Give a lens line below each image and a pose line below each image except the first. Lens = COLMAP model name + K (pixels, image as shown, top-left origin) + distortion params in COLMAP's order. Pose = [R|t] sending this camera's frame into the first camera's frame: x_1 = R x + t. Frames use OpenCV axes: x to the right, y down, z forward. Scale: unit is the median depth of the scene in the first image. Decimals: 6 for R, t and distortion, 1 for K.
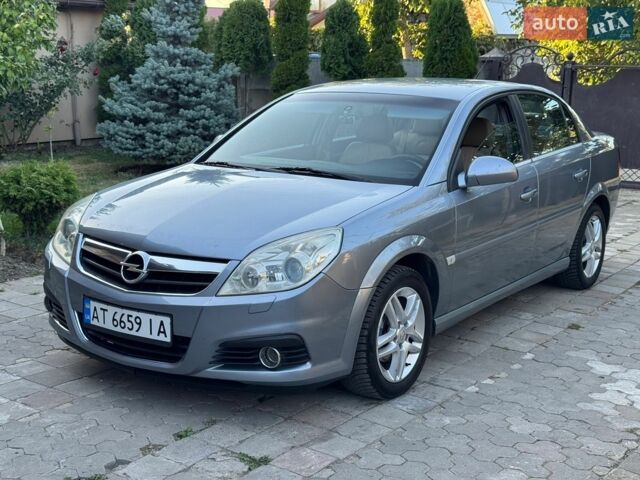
lens RADIAL K [[907.1, 0, 322.1], [0, 907.1, 237.0], [0, 0, 1]] dist [0.113940, 0.000000]
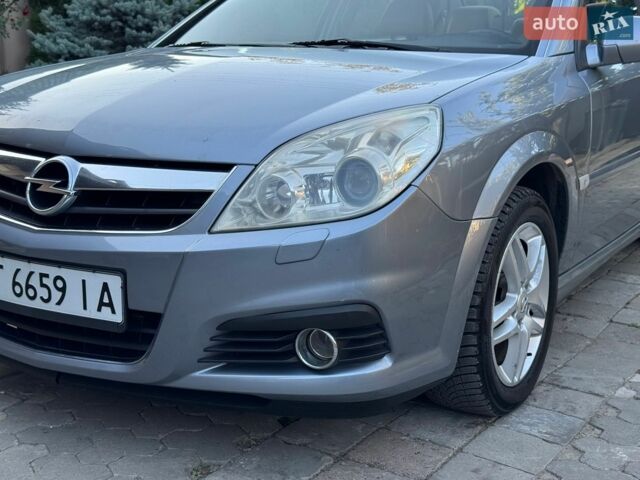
lens RADIAL K [[907.1, 0, 318.2], [0, 907.1, 244.0], [0, 0, 1]] dist [0.113940, 0.000000]
pose [[0.998684, -0.013838, 0.049385, -0.076140], [0.012485, 0.999541, 0.027598, 0.054561], [-0.049745, -0.026945, 0.998398, 0.452745]]
